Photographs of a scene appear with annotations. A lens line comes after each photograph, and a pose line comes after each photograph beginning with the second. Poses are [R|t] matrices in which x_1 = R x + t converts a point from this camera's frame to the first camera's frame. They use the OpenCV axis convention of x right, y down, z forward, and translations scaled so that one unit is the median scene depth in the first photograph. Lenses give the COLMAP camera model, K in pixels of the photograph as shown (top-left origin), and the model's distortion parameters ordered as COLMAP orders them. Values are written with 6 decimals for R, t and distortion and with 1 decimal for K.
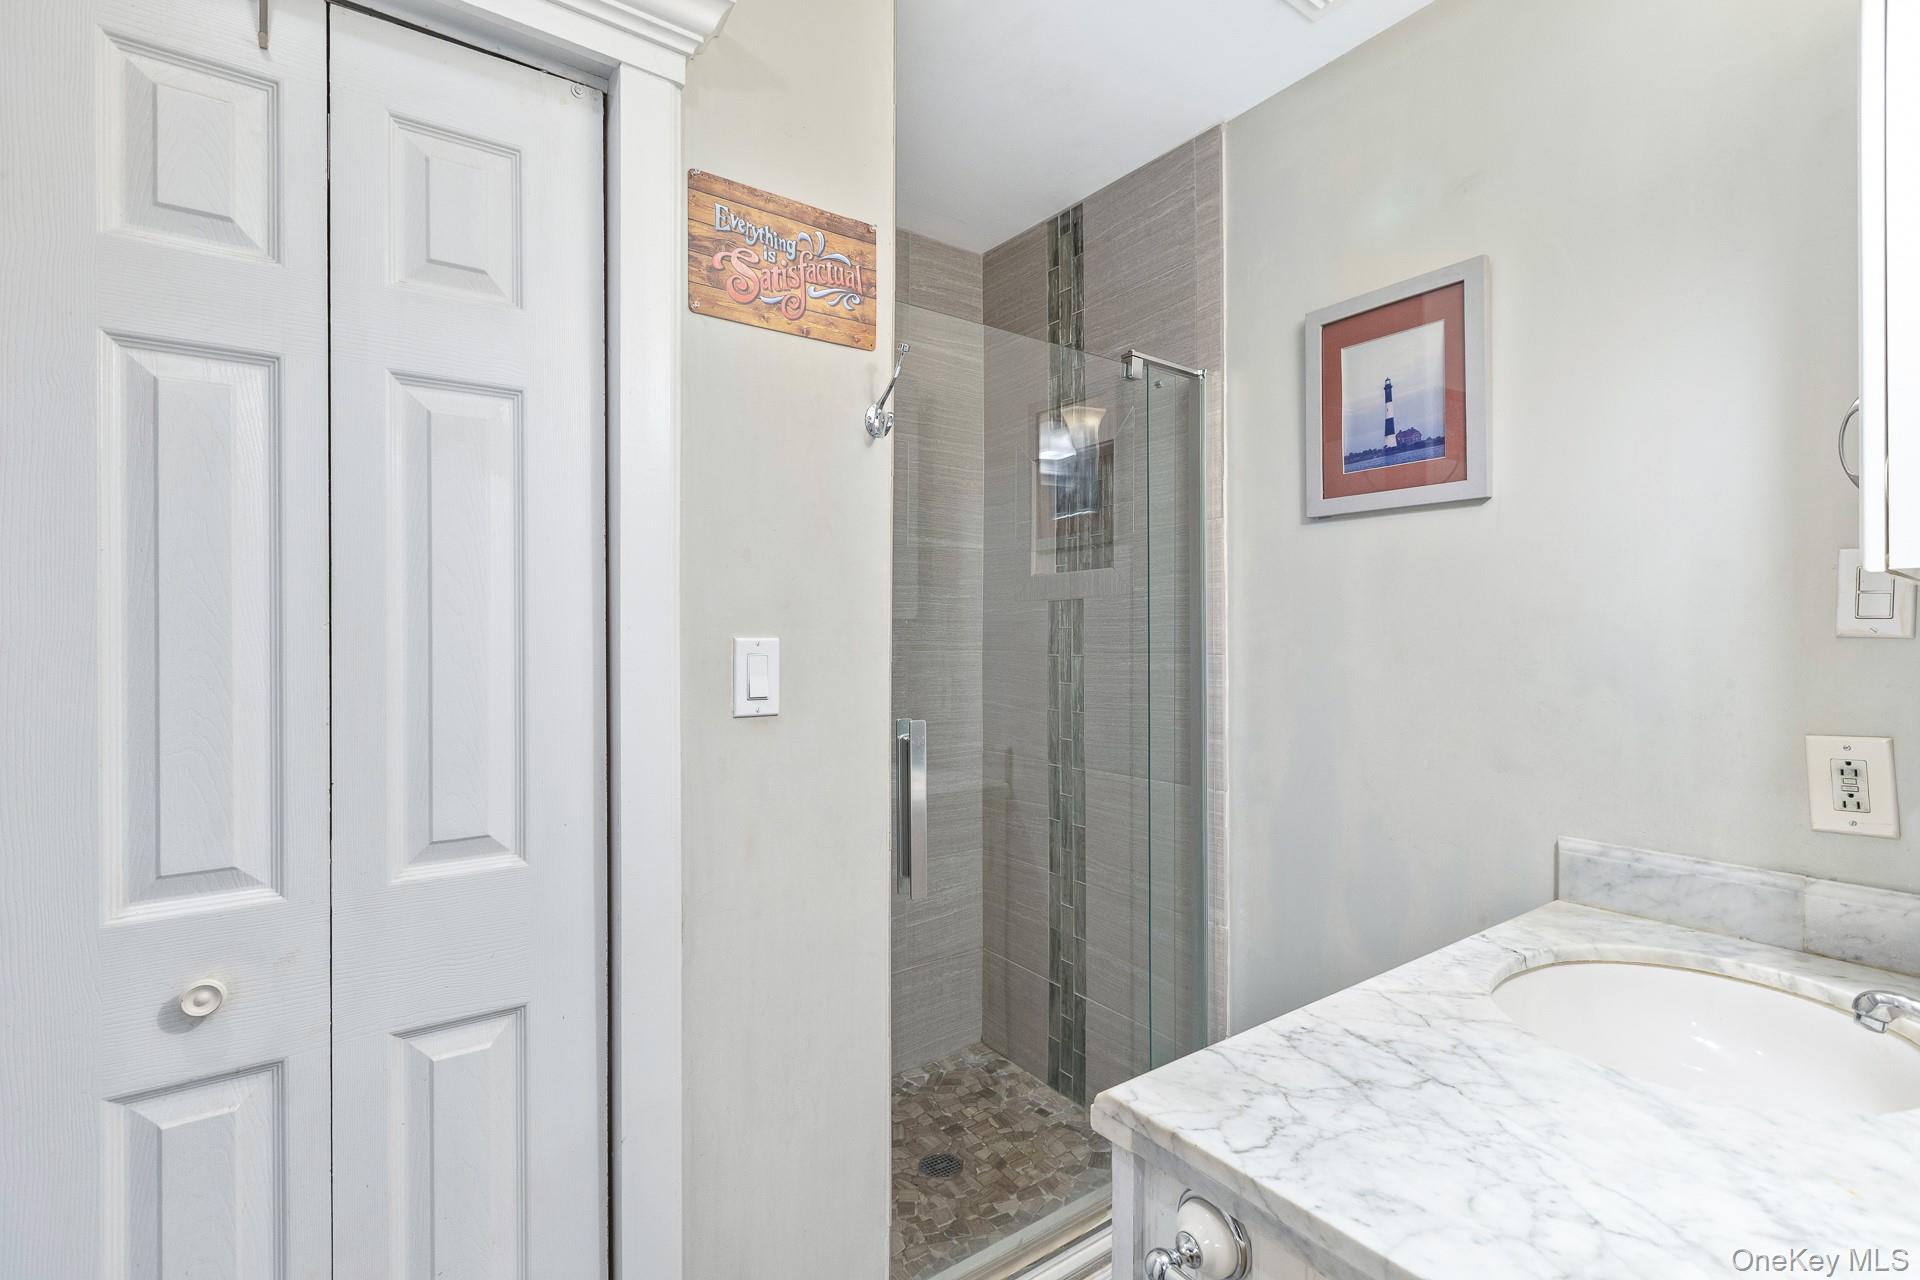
lens RADIAL K [[866.7, 0, 960.0], [0, 866.7, 640.0], [0, 0, 1]] dist [0.001666, 0.000083]
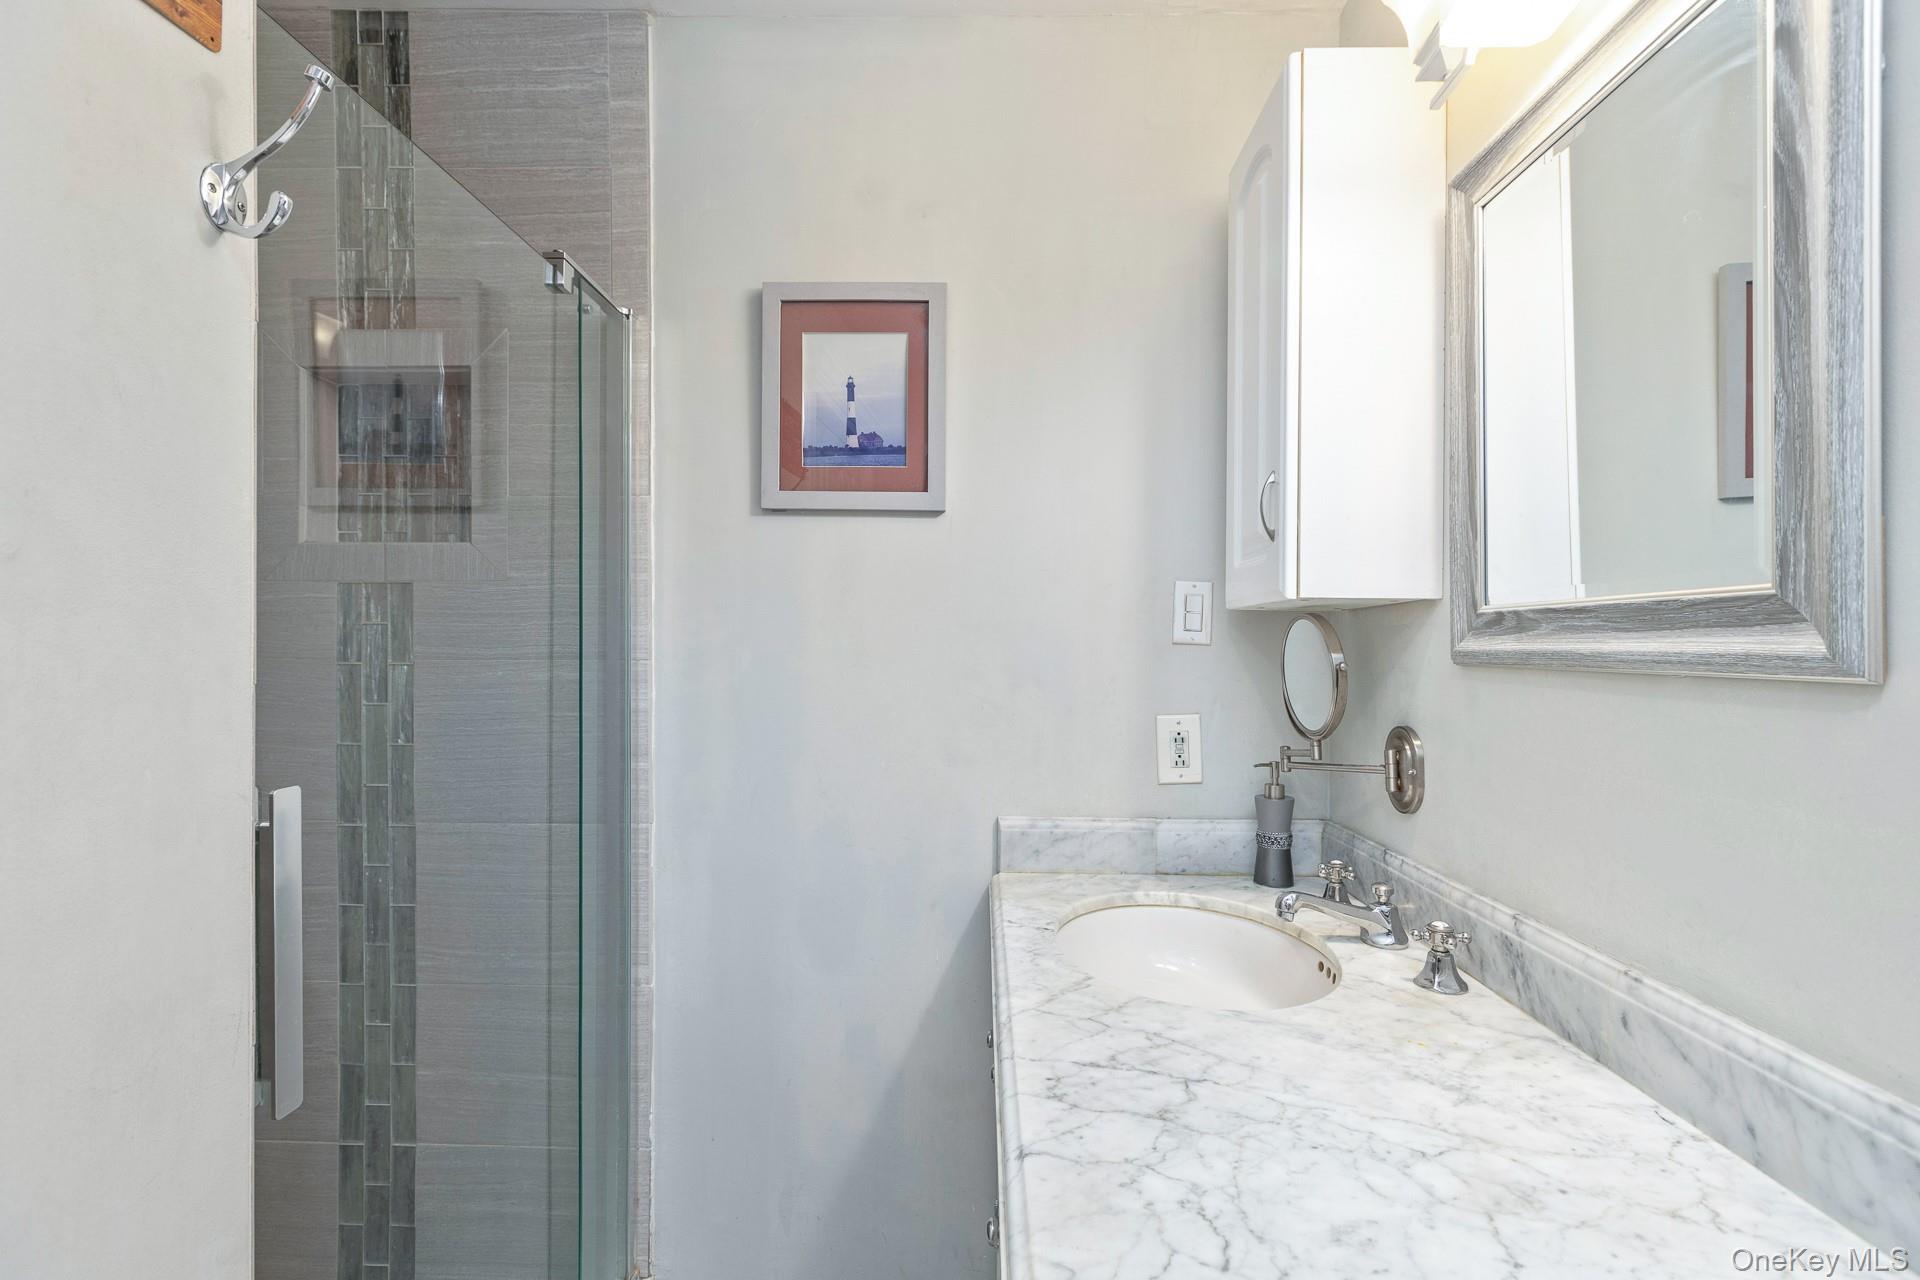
lens RADIAL K [[860.2, 0, 962.3], [0, 860.2, 656.2], [0, 0, 1]] dist [-0.000133, 0.004951]
pose [[0.600751, -0.007435, 0.799402, -0.206678], [-0.006285, 0.999882, 0.014023, -0.000515], [-0.799412, -0.013448, 0.600633, 0.308510]]
